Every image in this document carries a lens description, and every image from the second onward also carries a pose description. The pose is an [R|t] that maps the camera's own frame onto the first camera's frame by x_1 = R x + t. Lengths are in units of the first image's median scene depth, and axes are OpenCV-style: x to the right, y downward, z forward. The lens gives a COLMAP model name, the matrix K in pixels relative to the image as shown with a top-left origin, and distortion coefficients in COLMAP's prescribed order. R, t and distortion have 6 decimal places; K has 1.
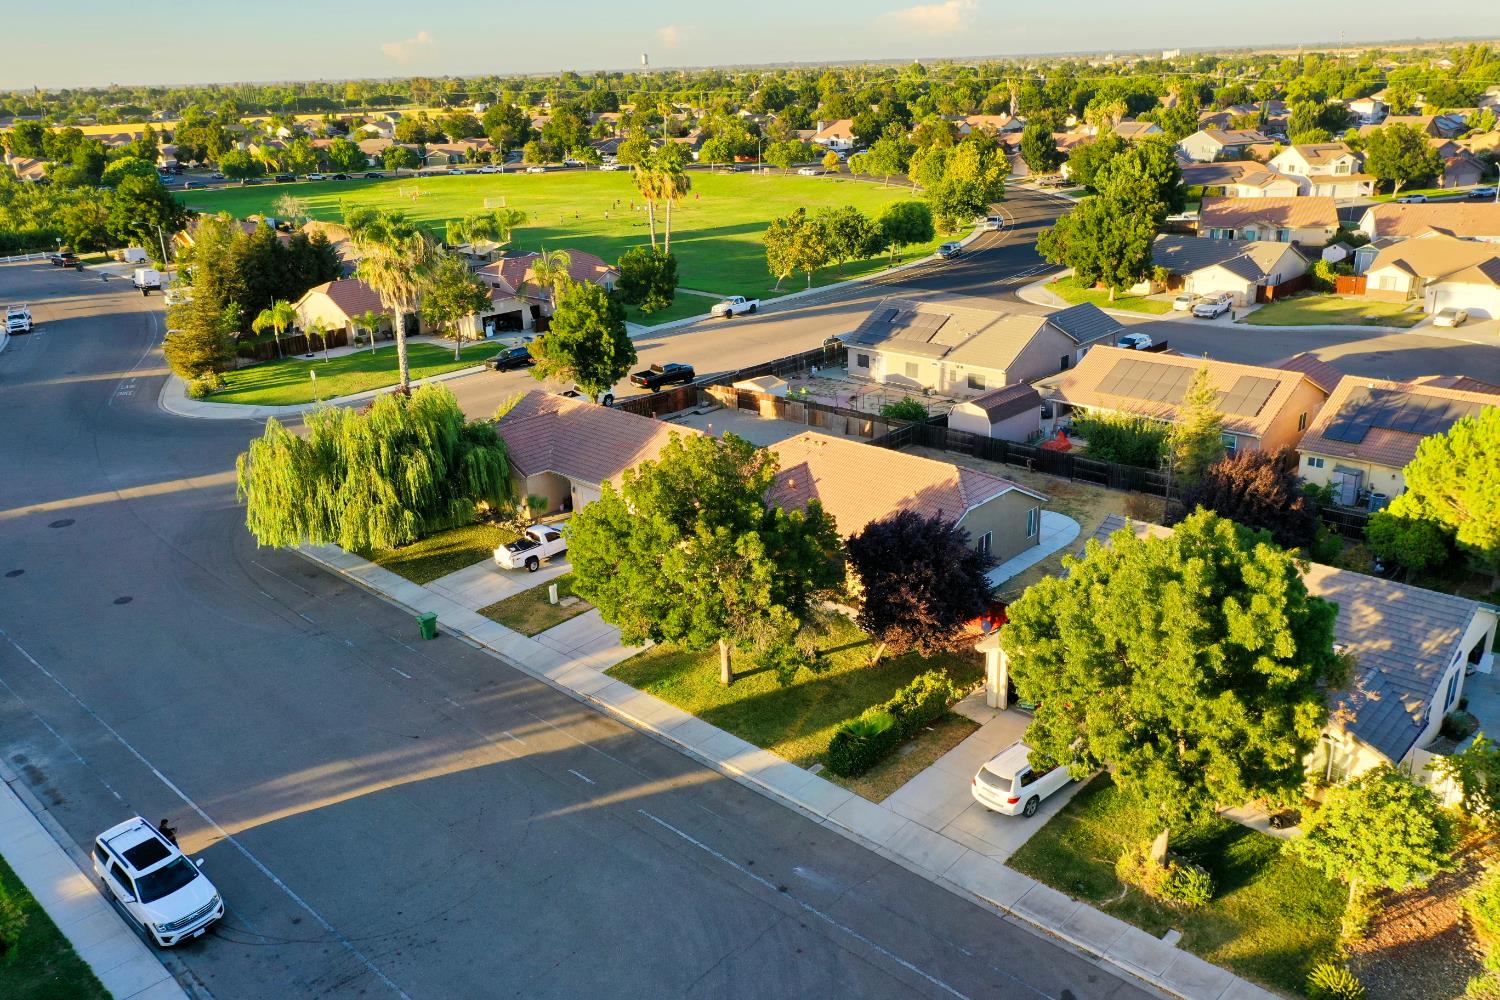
lens RADIAL K [[1184.1, 0, 750.0], [0, 1184.1, 500.0], [0, 0, 1]] dist [0.011393, -0.000761]
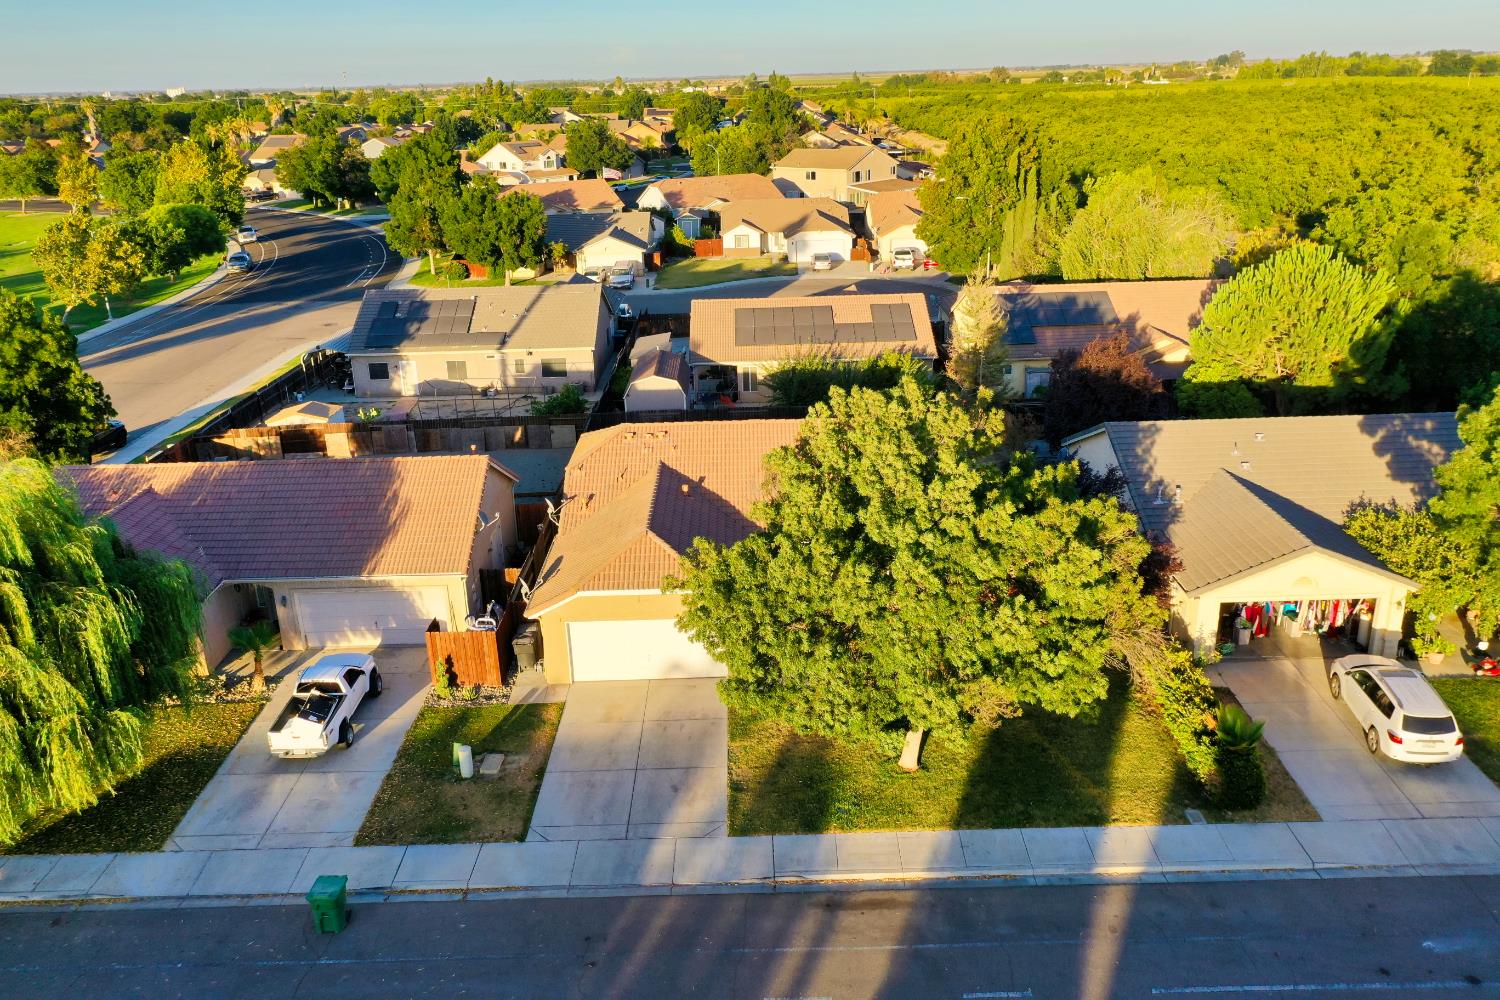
lens RADIAL K [[1184.1, 0, 750.0], [0, 1184.1, 500.0], [0, 0, 1]] dist [0.011393, -0.000761]
pose [[0.724248, -0.219573, 0.653646, -0.265976], [0.240390, 0.968875, 0.059110, -0.027249], [-0.646280, 0.114320, 0.754489, 0.305630]]
